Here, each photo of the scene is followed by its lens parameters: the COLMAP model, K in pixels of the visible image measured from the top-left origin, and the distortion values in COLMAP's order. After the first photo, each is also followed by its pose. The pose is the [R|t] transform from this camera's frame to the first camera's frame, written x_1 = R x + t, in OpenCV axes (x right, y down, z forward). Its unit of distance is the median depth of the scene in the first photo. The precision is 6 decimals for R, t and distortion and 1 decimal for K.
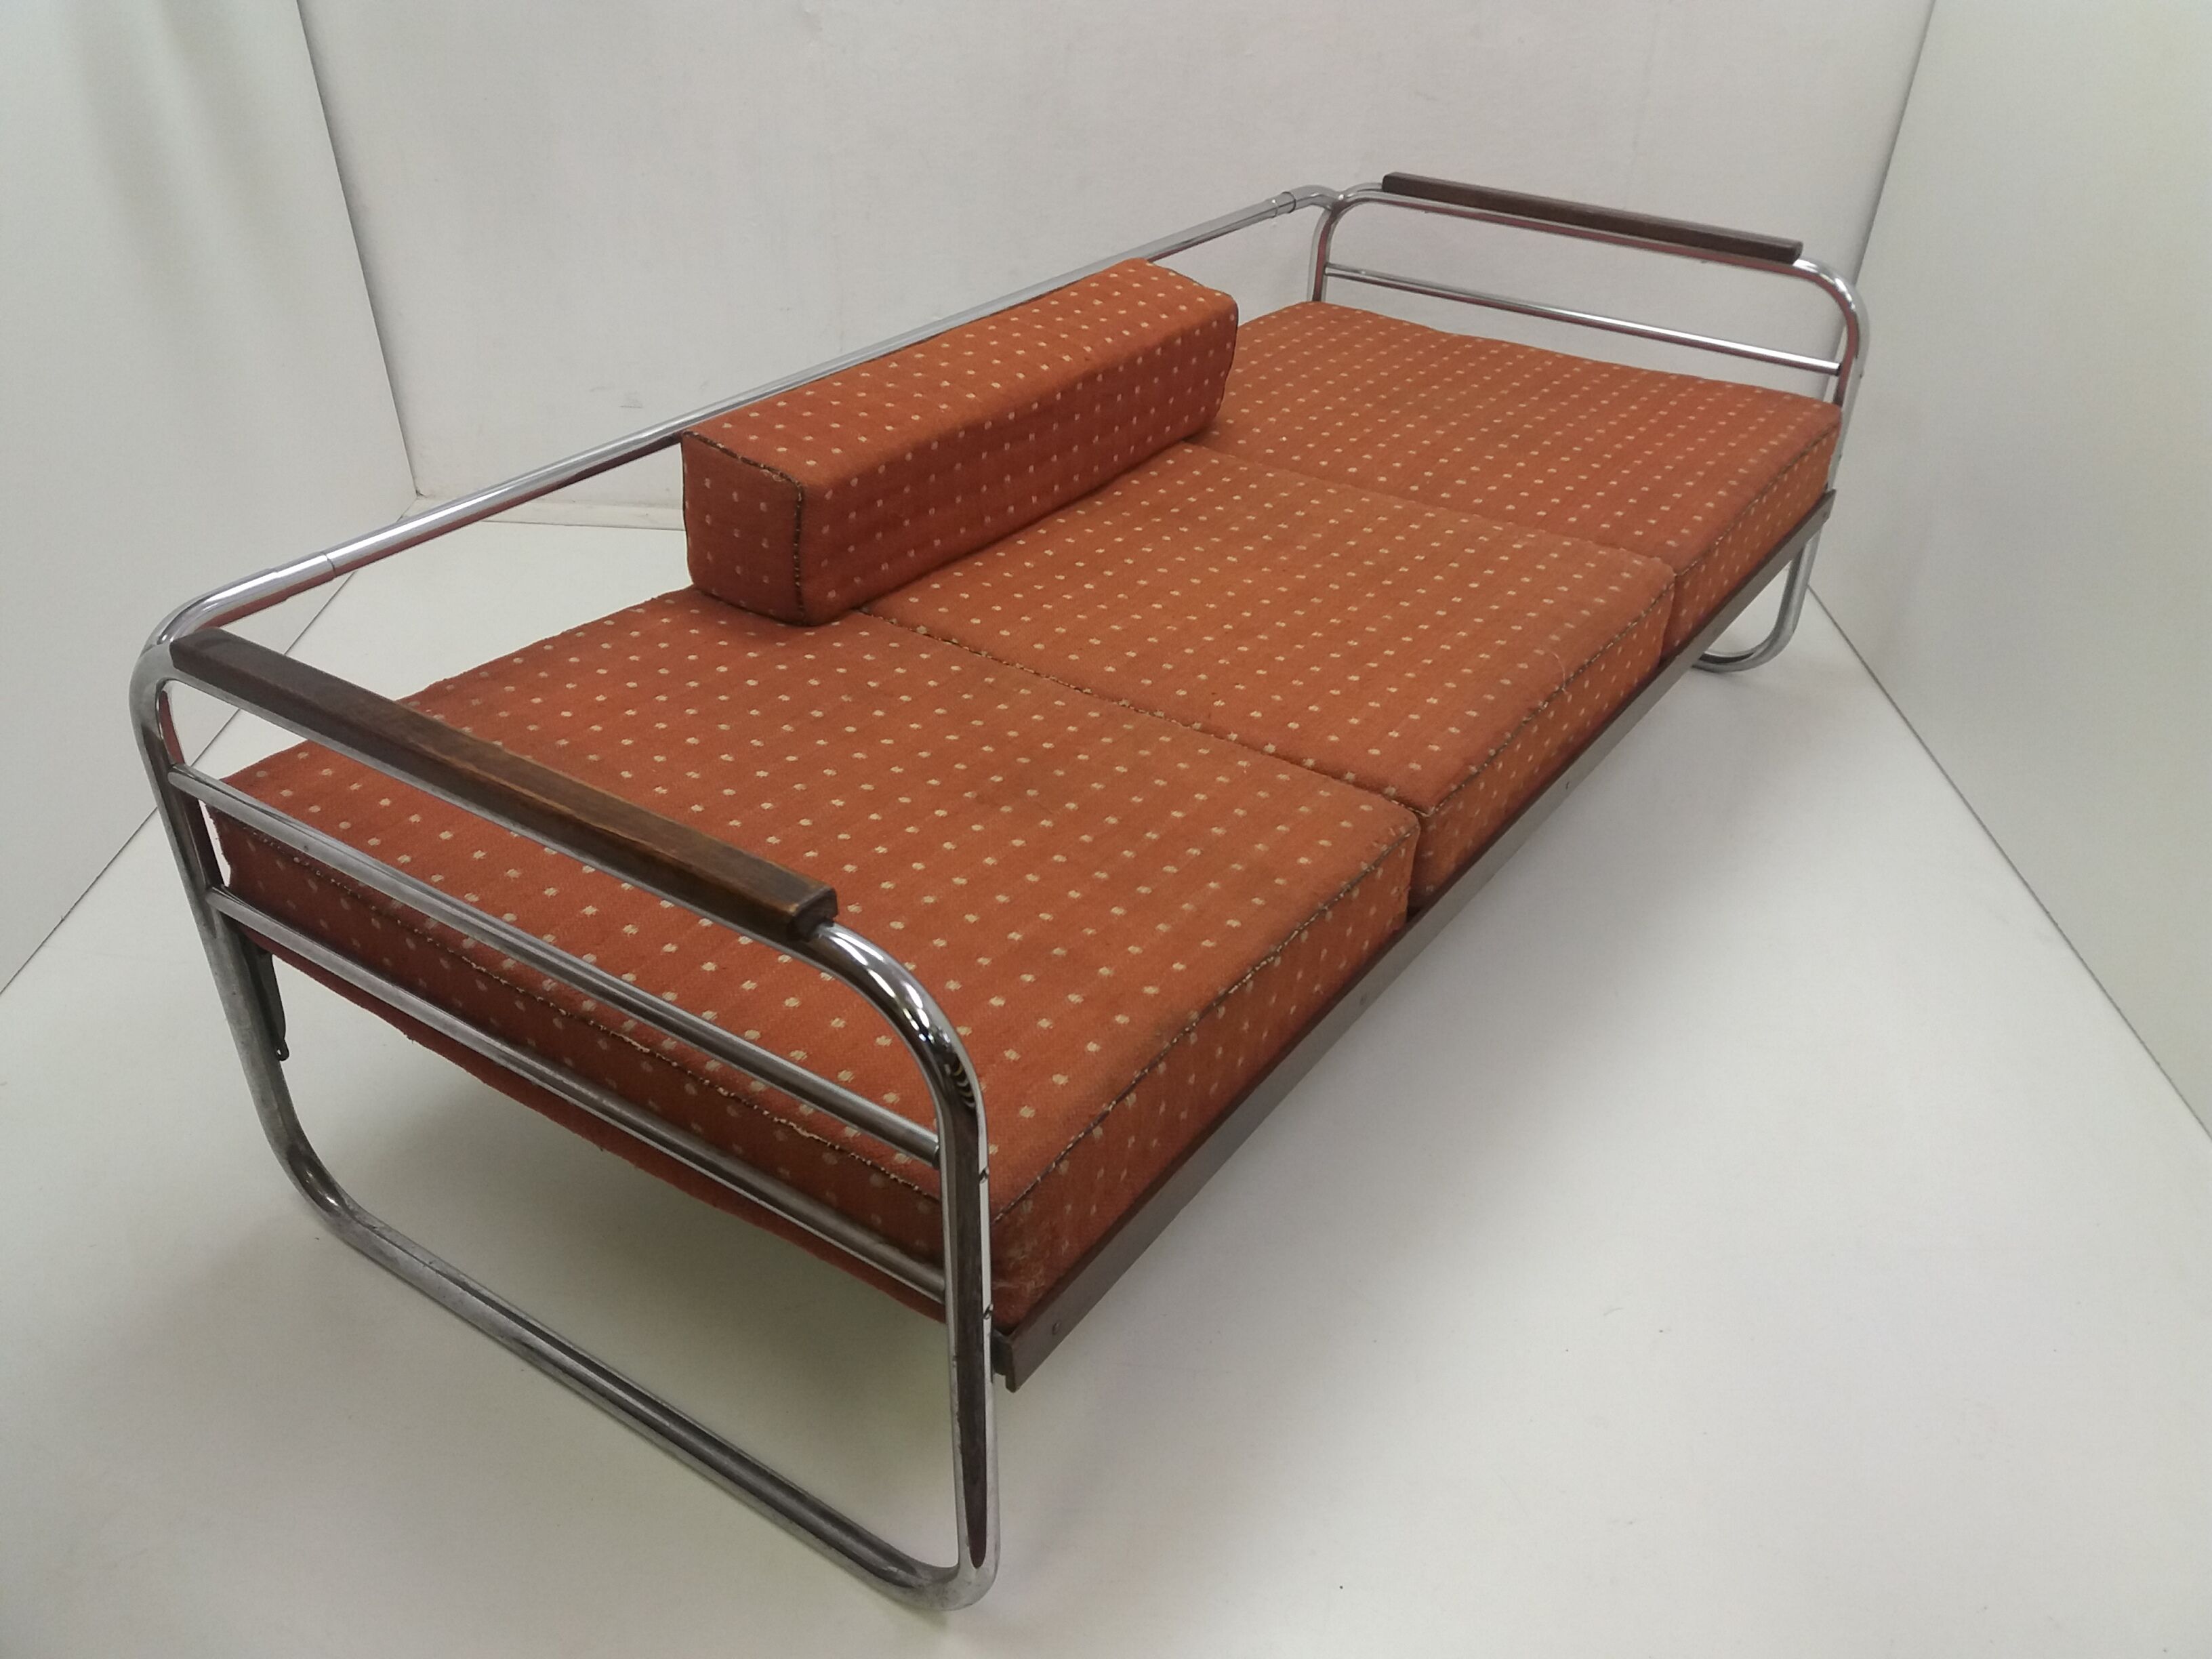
lens RADIAL K [[1785.0, 0, 1123.7], [0, 1785.0, 786.3], [0, 0, 1]] dist [0.051277, -0.091173]
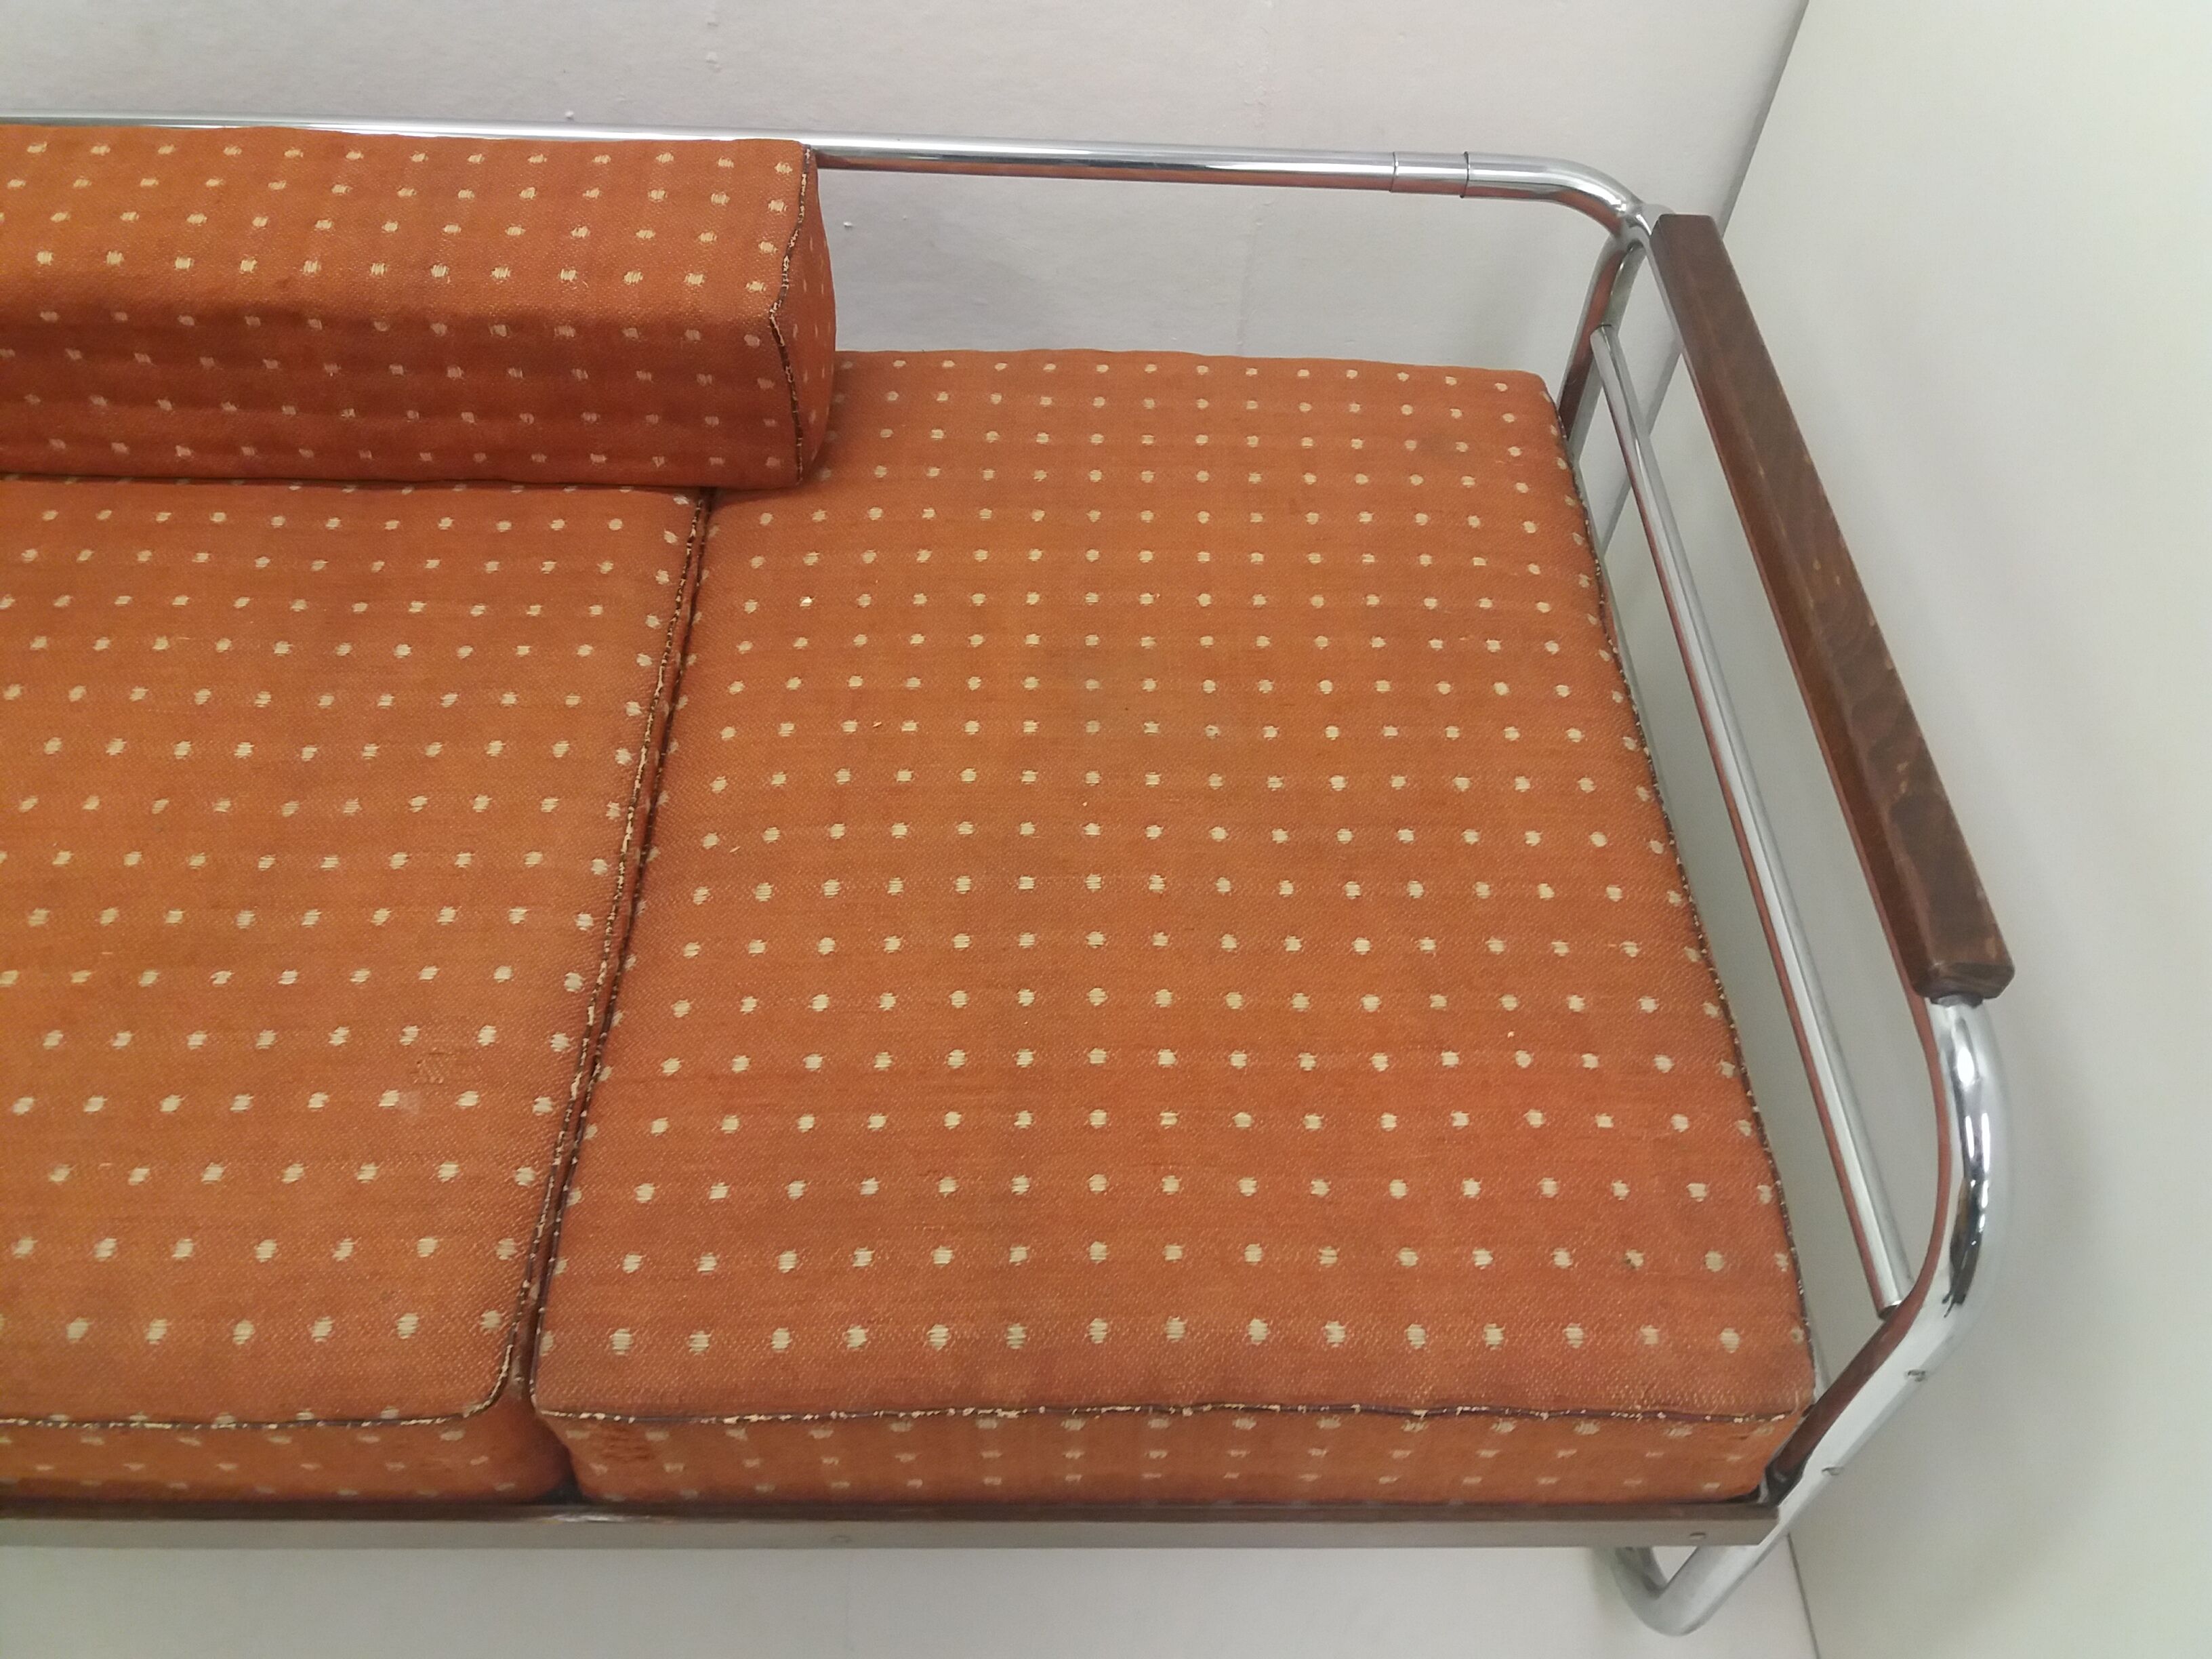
lens RADIAL K [[1881.0, 0, 1123.9], [0, 1881.0, 837.9], [0, 0, 1]] dist [0.009228, -0.038722]
pose [[0.575810, 0.619492, -0.533547, 0.593972], [-0.443612, 0.784905, 0.432589, -0.521984], [0.686769, -0.012401, 0.726770, 0.856952]]
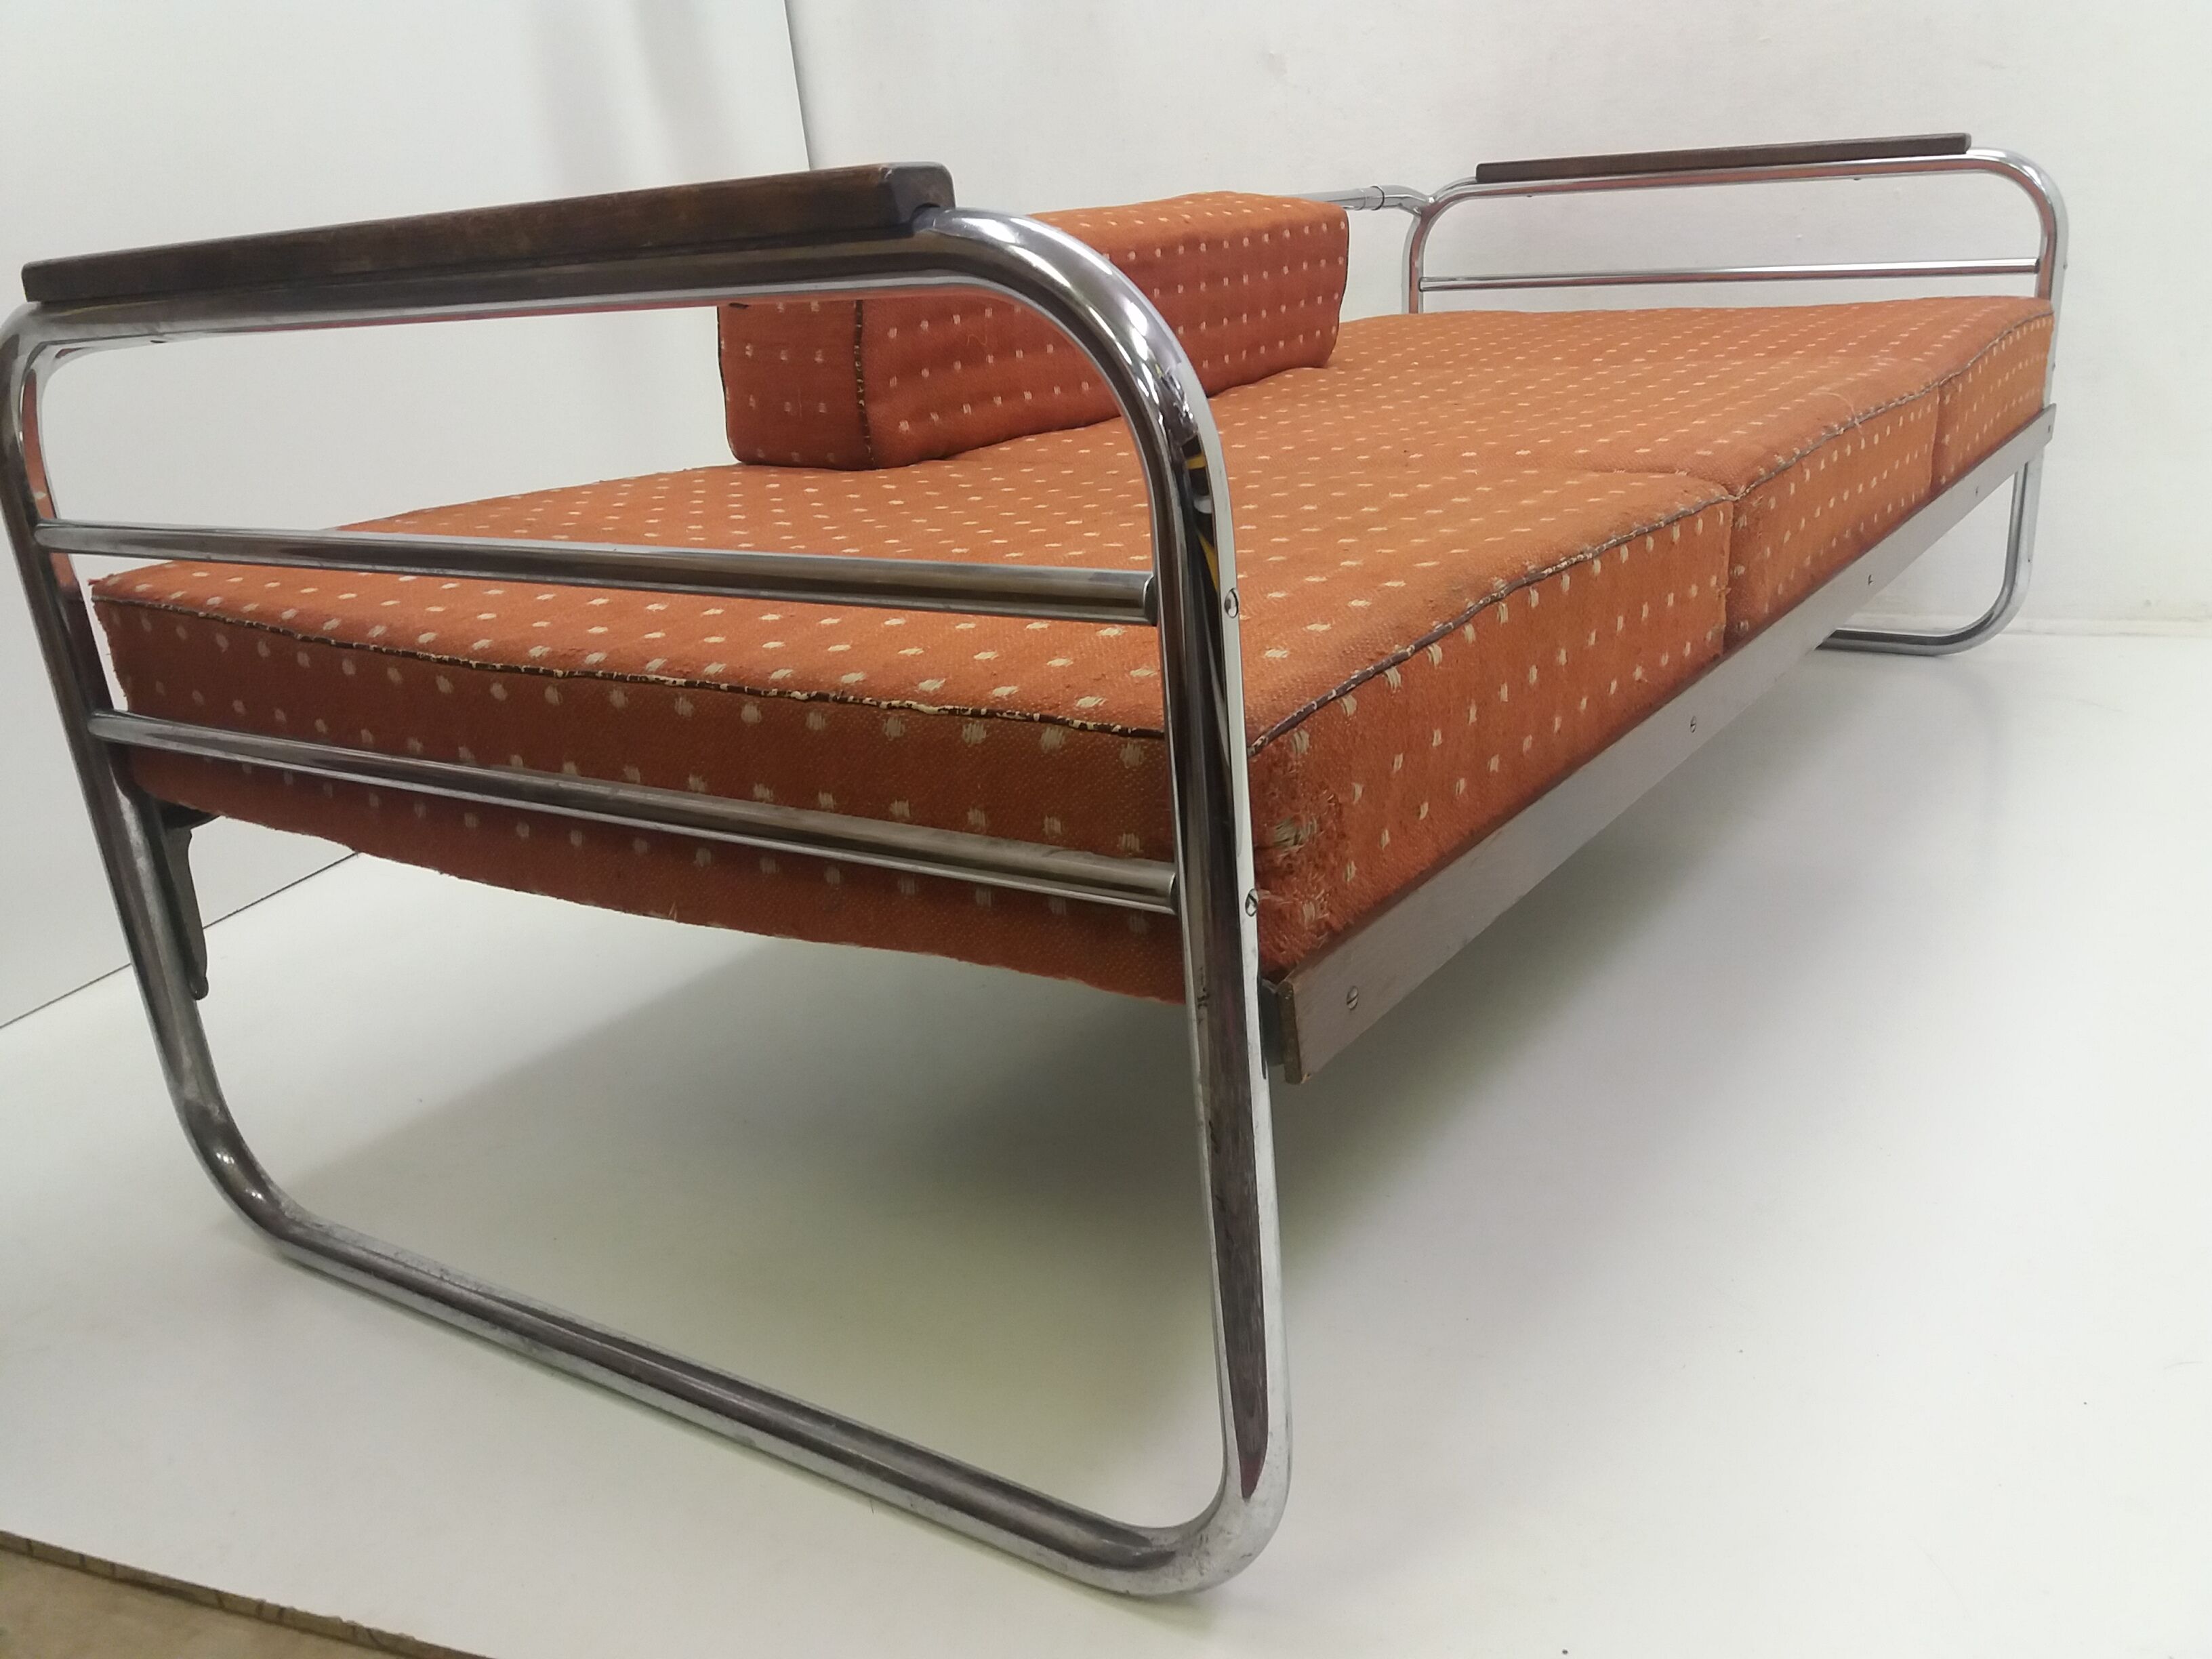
lens RADIAL K [[1785.0, 0, 1117.4], [0, 1785.0, 838.9], [0, 0, 1]] dist [0.051277, -0.091173]
pose [[0.995865, -0.087902, -0.022929, -0.066443], [0.081458, 0.975795, -0.202949, 0.240628], [0.040214, 0.200242, 0.978921, 0.257011]]
